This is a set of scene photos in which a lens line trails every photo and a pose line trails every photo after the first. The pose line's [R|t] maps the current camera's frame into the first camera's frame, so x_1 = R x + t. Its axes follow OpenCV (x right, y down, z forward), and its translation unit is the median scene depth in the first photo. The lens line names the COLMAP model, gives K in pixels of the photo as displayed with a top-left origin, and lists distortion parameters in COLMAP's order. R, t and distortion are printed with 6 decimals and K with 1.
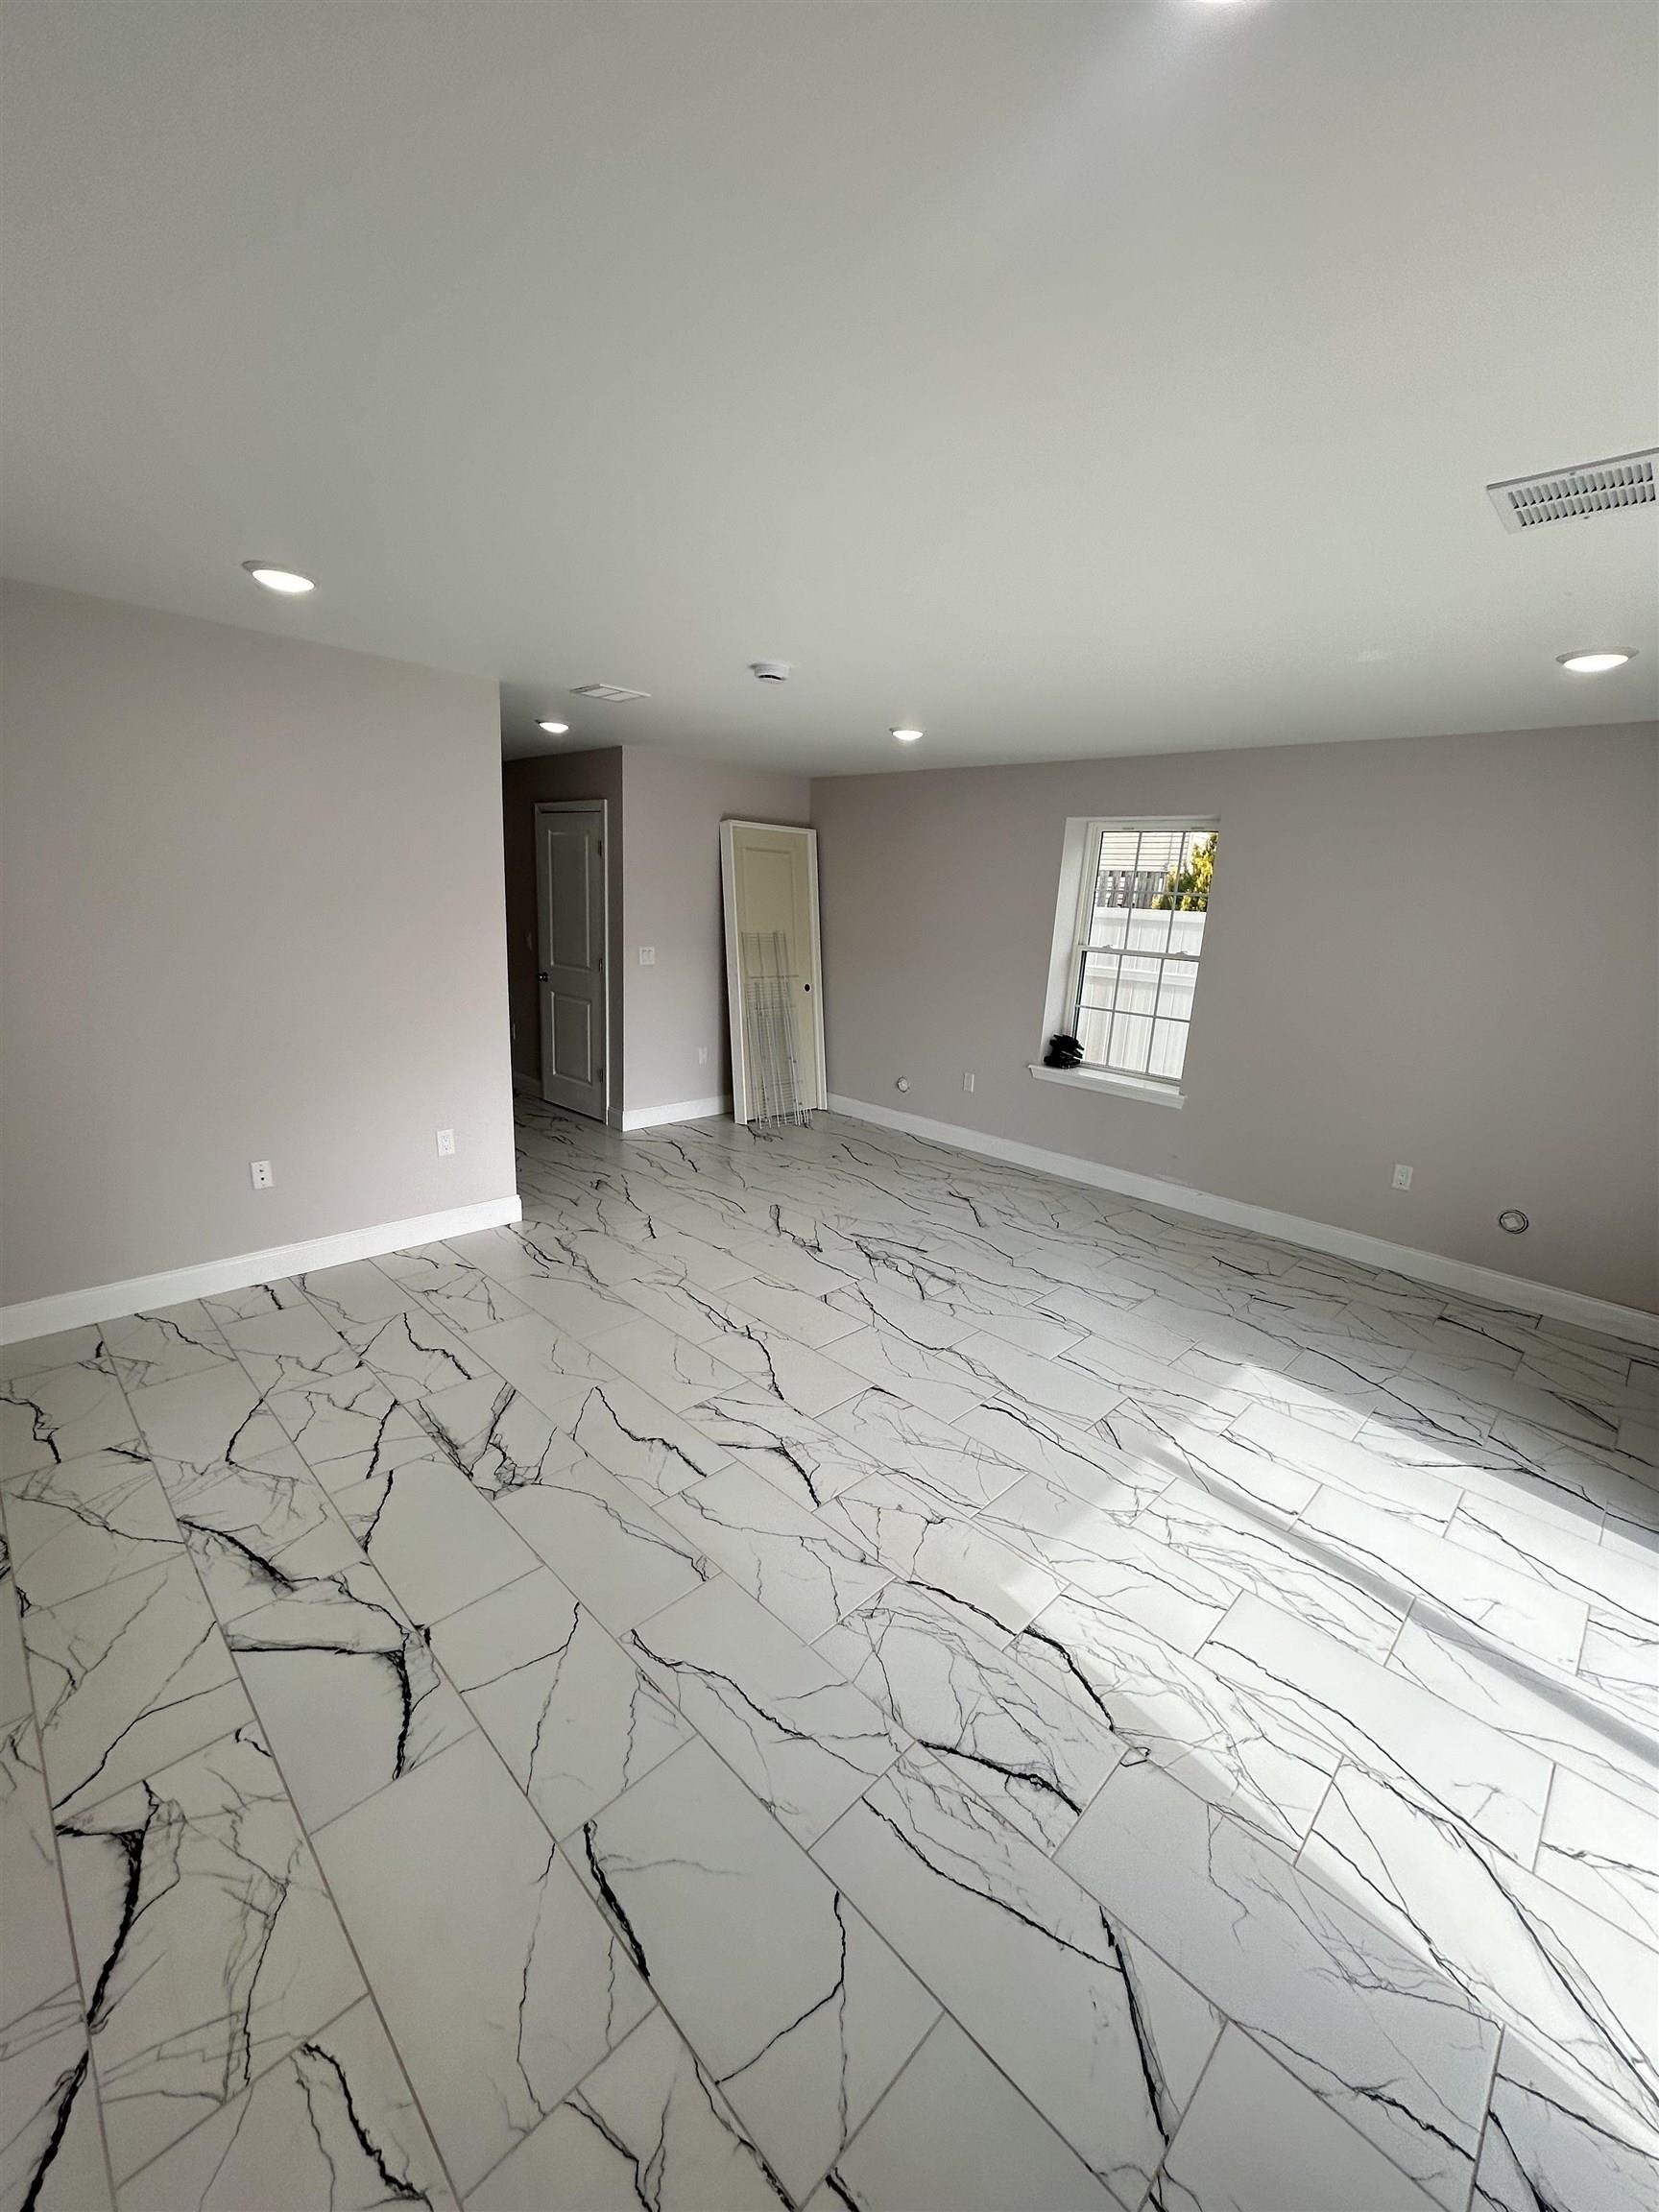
lens RADIAL K [[882.8, 0, 830.7], [0, 882.8, 1106.0], [0, 0, 1]] dist [-0.001837, 0.000391]
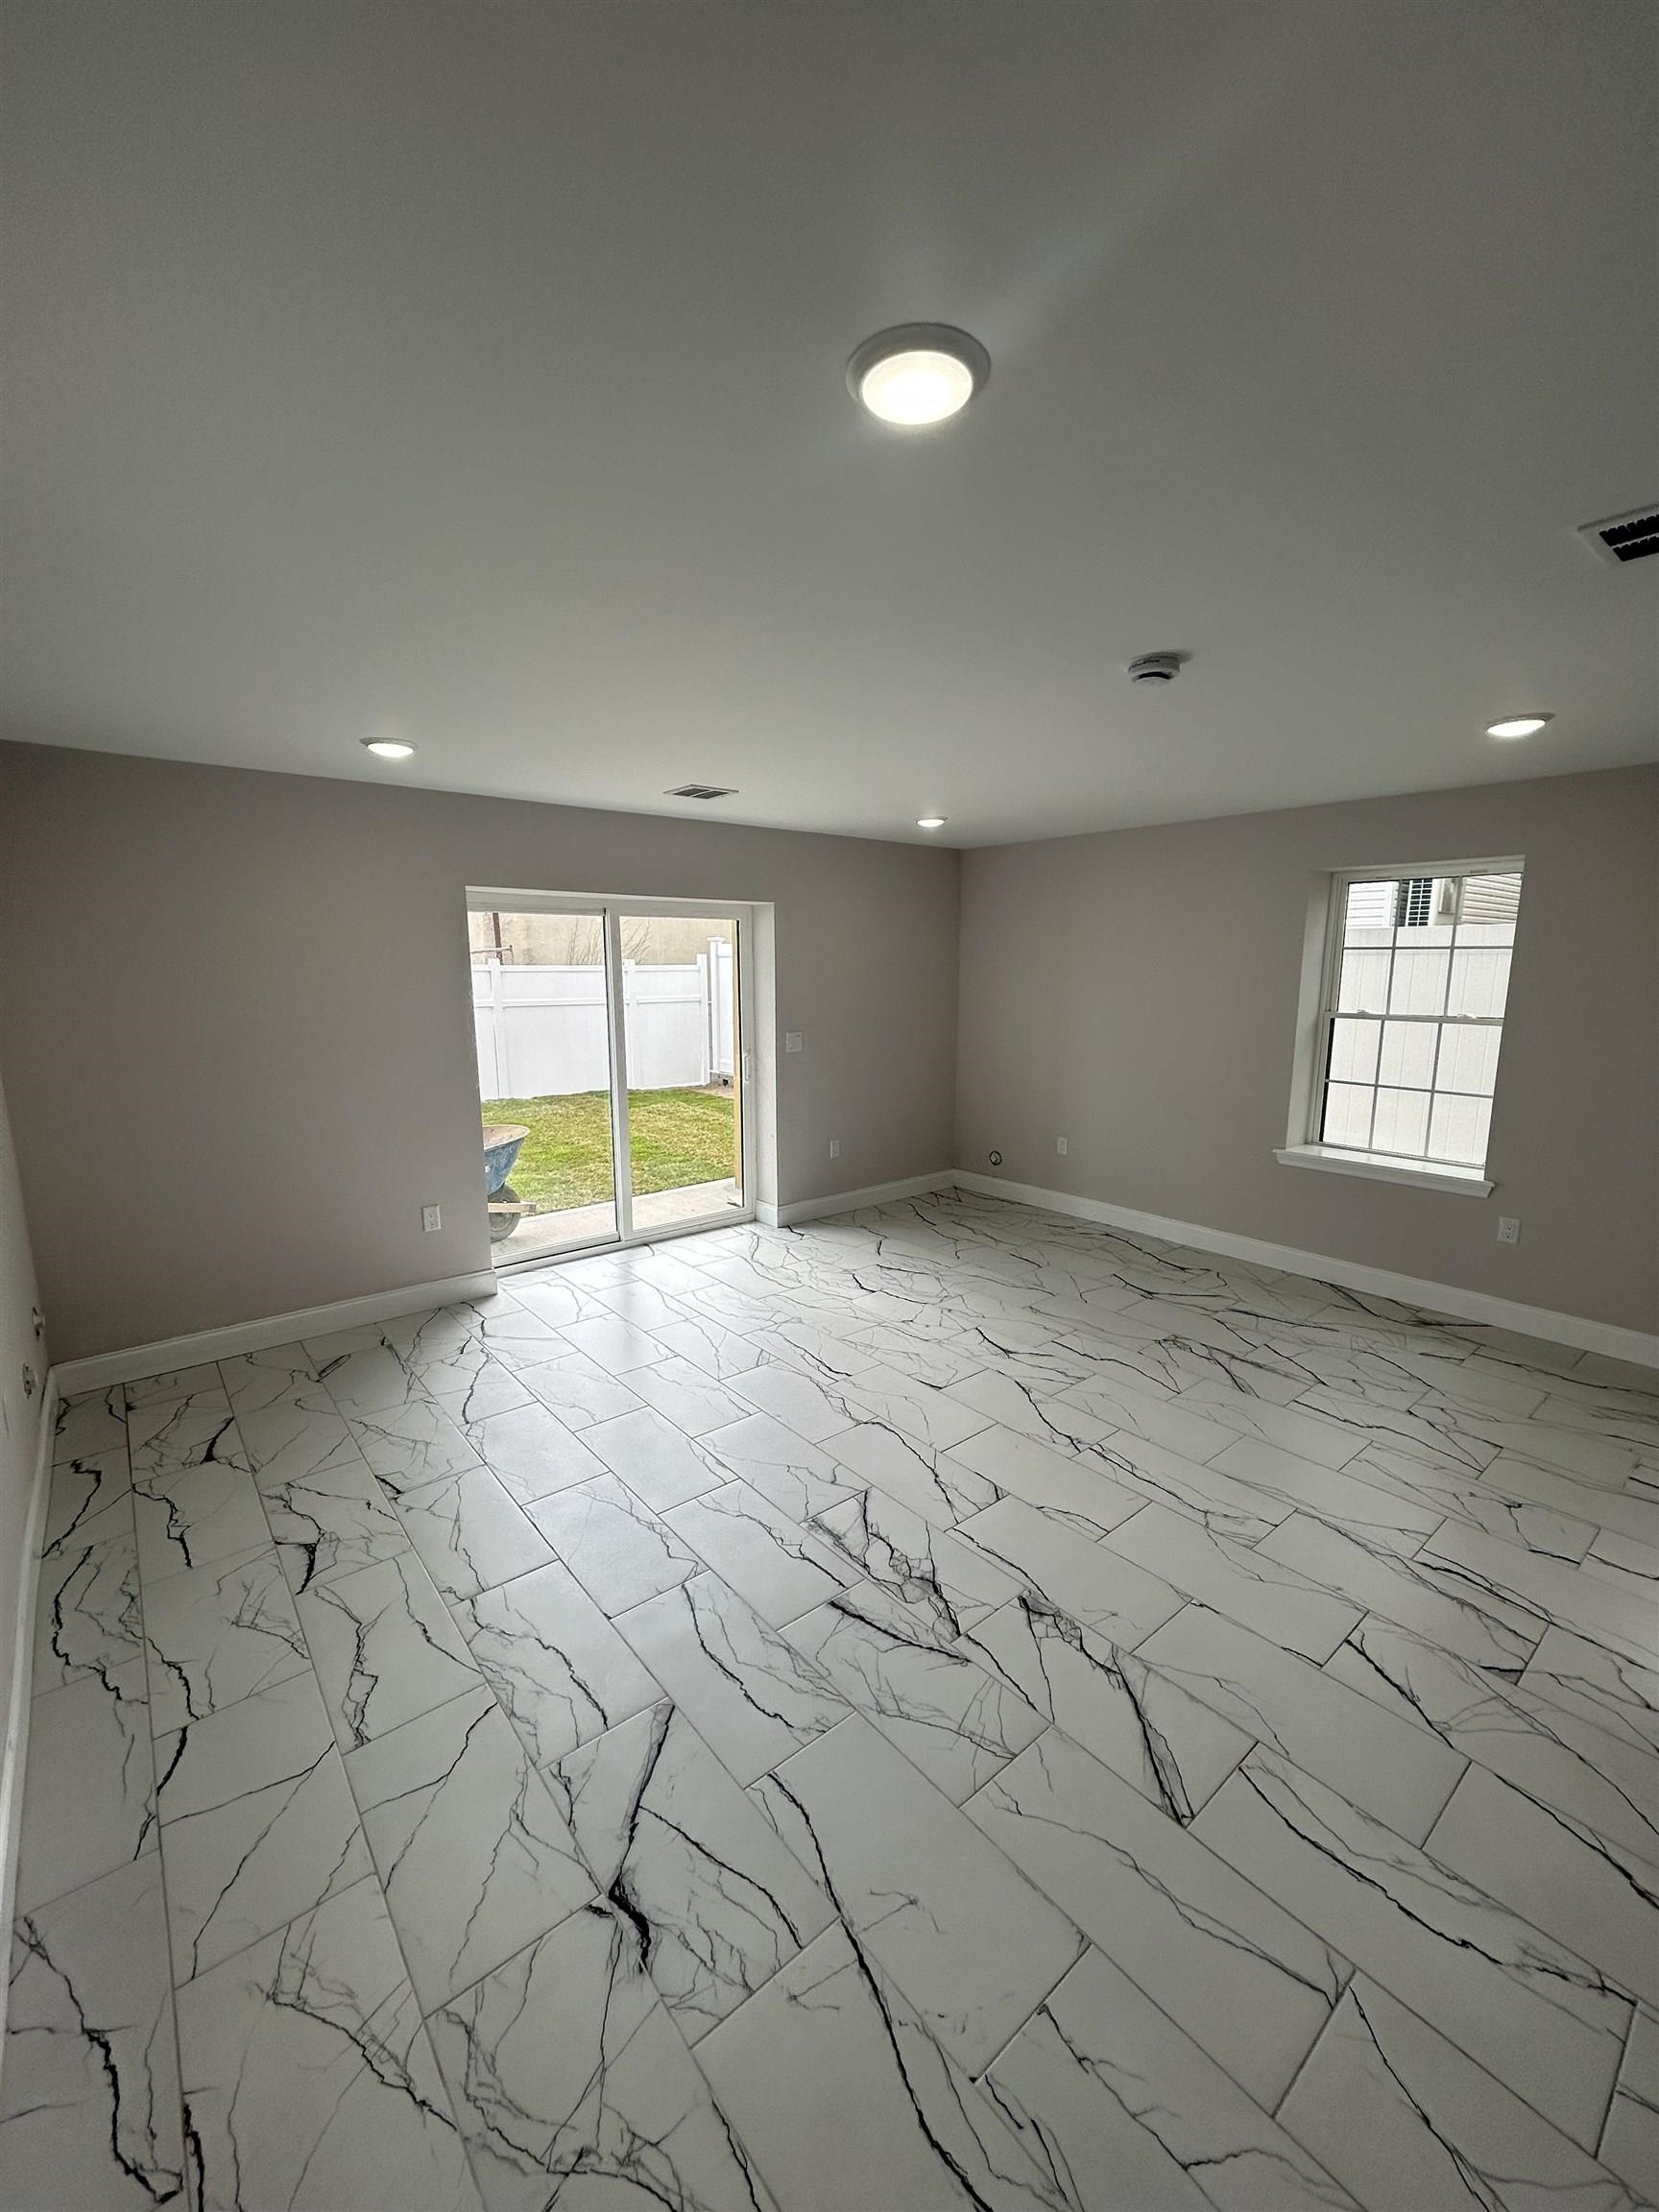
lens RADIAL K [[882.8, 0, 826.9], [0, 882.8, 1108.8], [0, 0, 1]] dist [-0.001837, 0.000391]
pose [[-0.993068, -0.066102, 0.097198, 0.094882], [-0.021852, 0.916302, 0.399891, -0.421653], [-0.115496, 0.394995, -0.911394, 1.709660]]
